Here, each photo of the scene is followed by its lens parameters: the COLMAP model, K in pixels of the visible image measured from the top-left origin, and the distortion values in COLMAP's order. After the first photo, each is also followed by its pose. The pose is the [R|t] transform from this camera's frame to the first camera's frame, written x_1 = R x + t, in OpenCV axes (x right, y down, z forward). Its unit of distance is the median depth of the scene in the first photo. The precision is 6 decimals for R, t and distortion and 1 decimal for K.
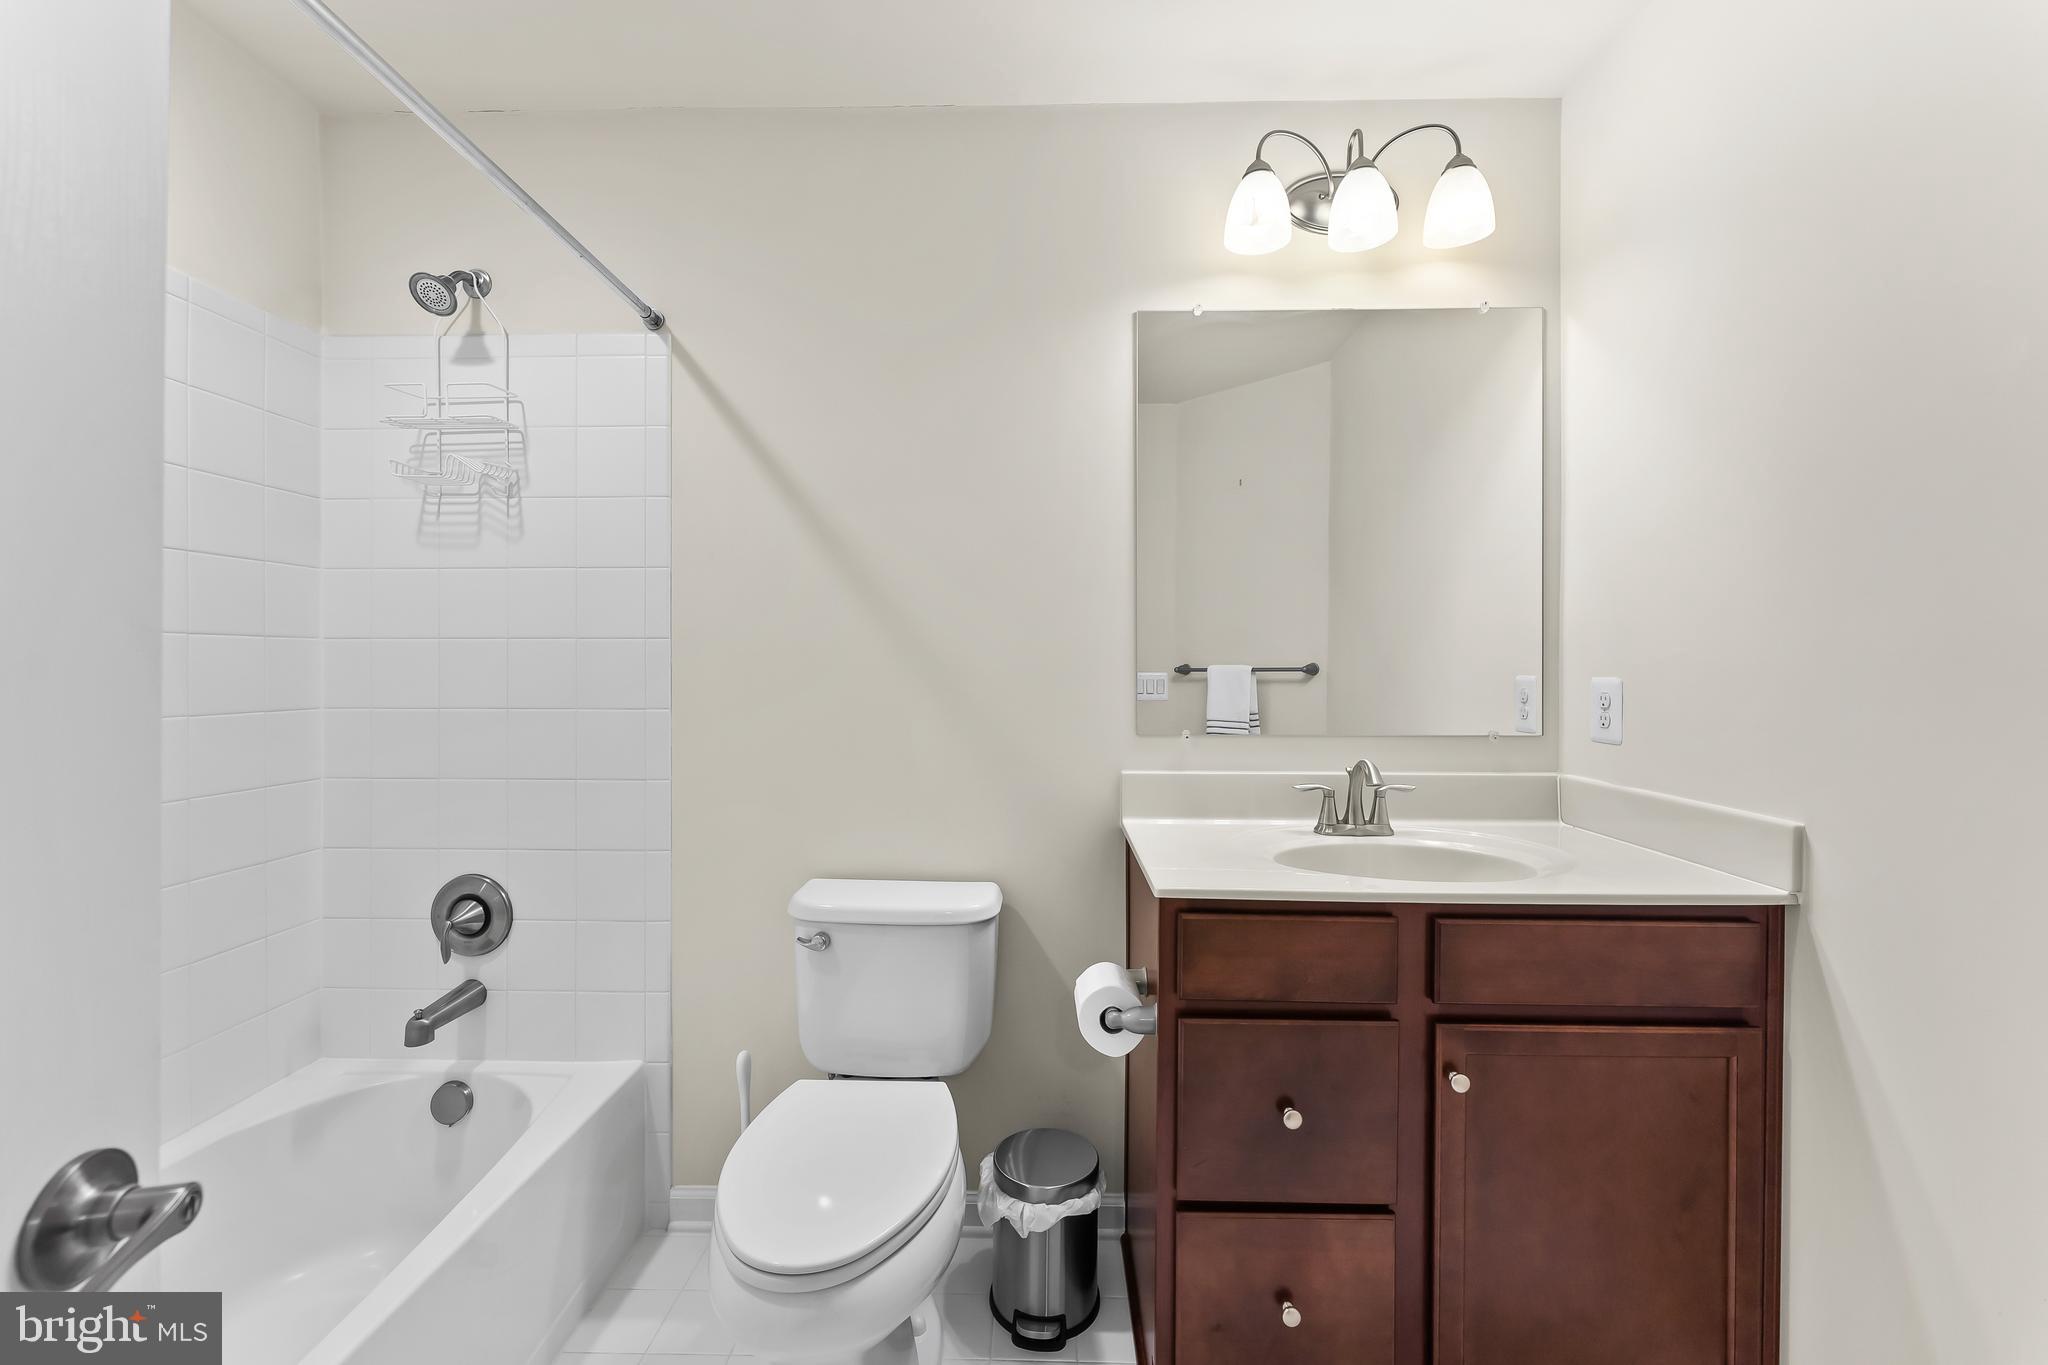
lens RADIAL K [[833.8, 0, 1026.0], [0, 833.8, 669.9], [0, 0, 1]] dist [0.004979, -0.000834]
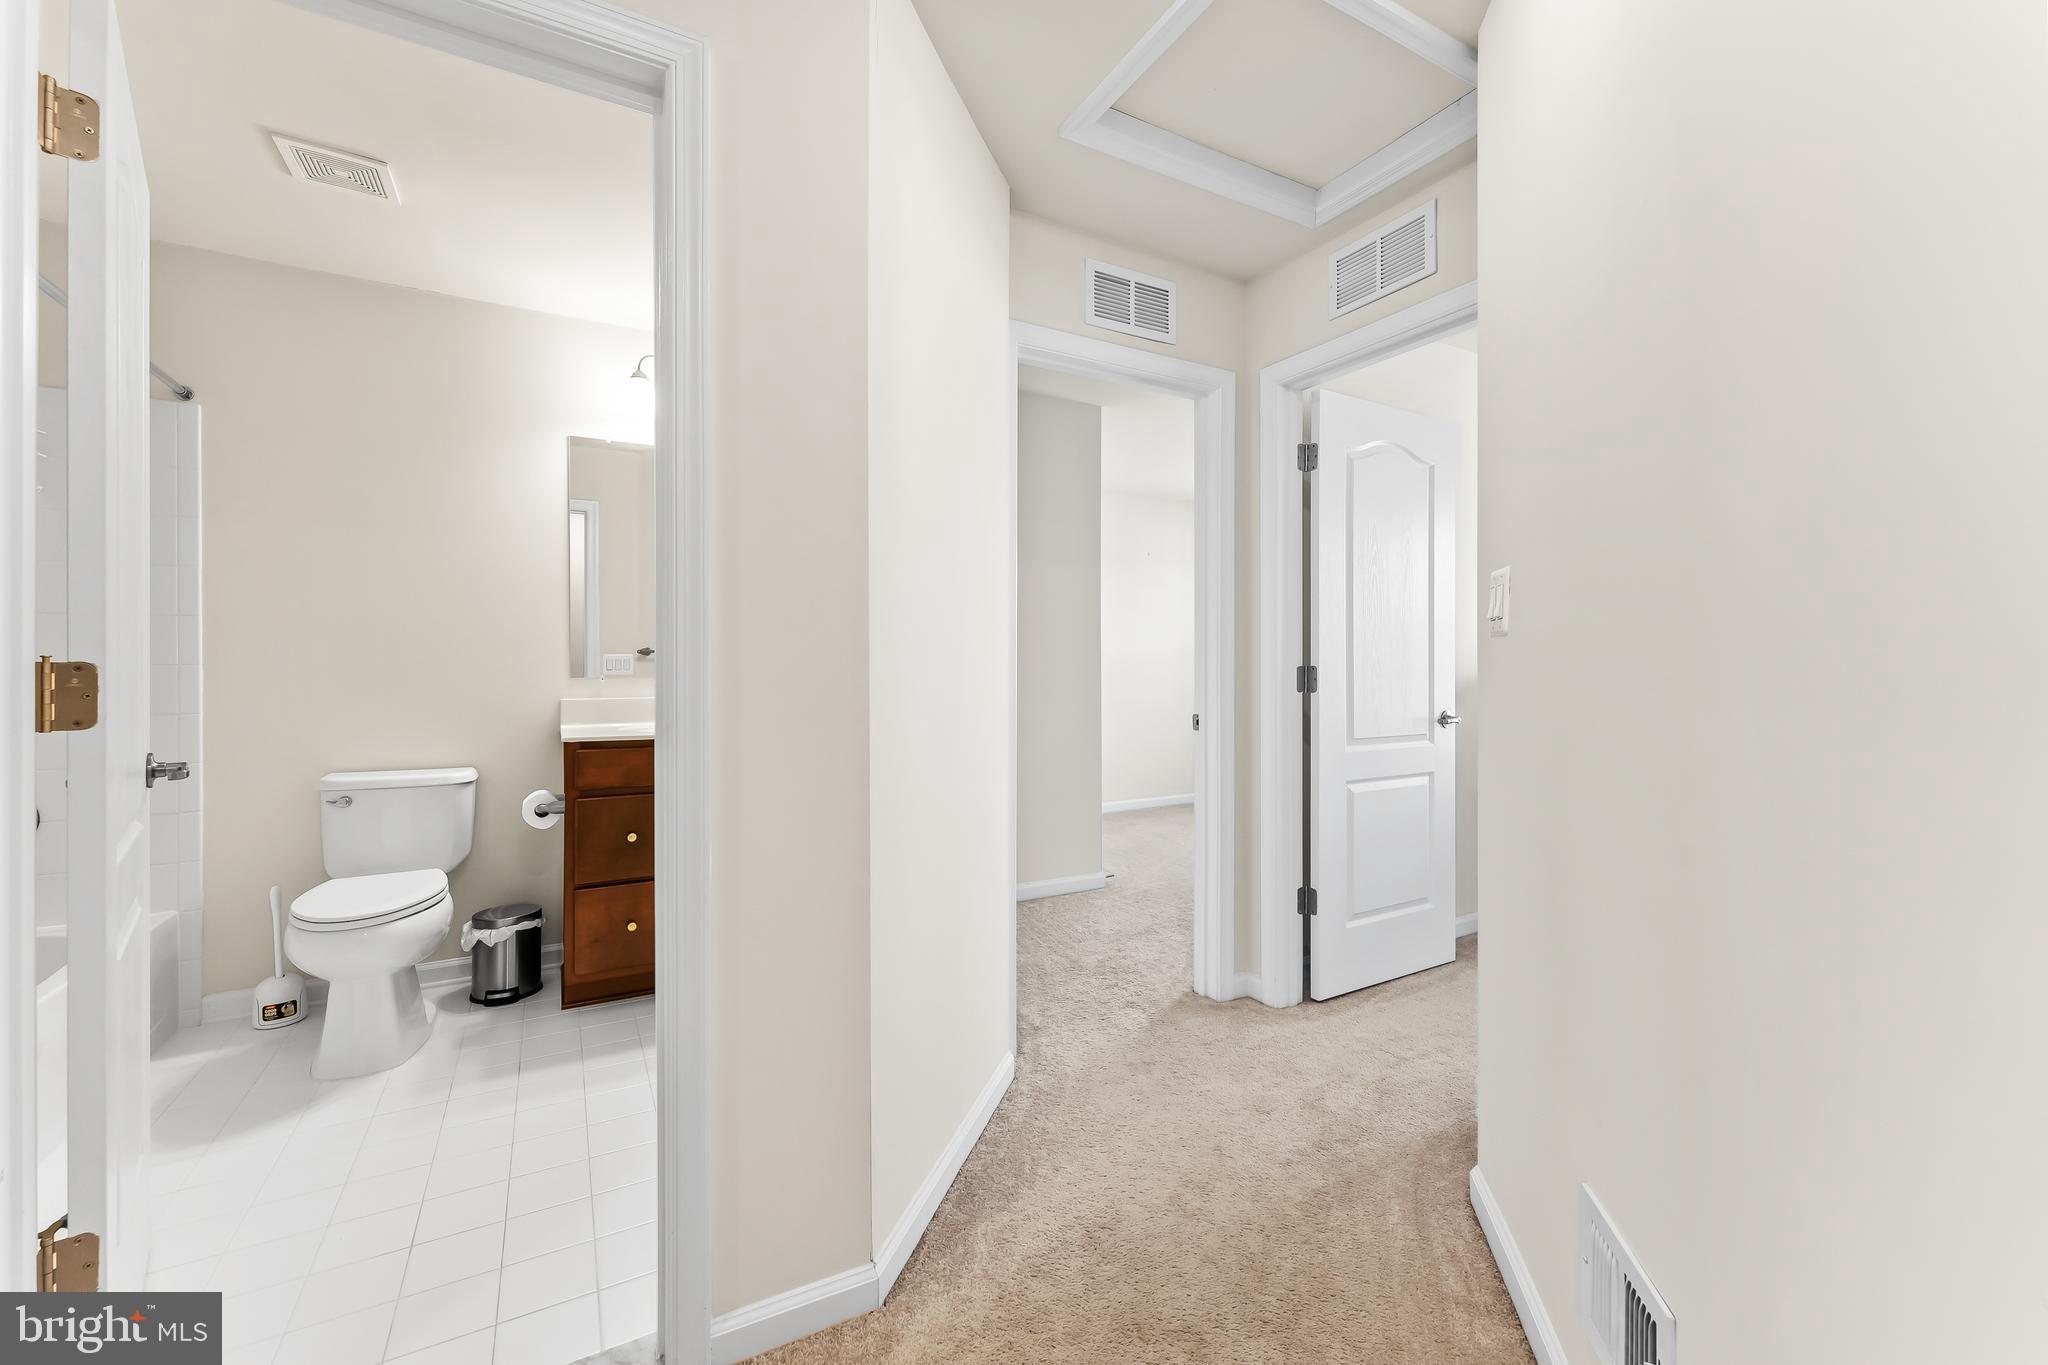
lens RADIAL K [[833.8, 0, 1035.4], [0, 833.8, 657.4], [0, 0, 1]] dist [0.004979, -0.000834]
pose [[0.857027, -0.003313, 0.515261, 0.075987], [0.012218, 0.999829, -0.013894, 0.083072], [-0.515127, 0.018203, 0.856921, -1.171139]]
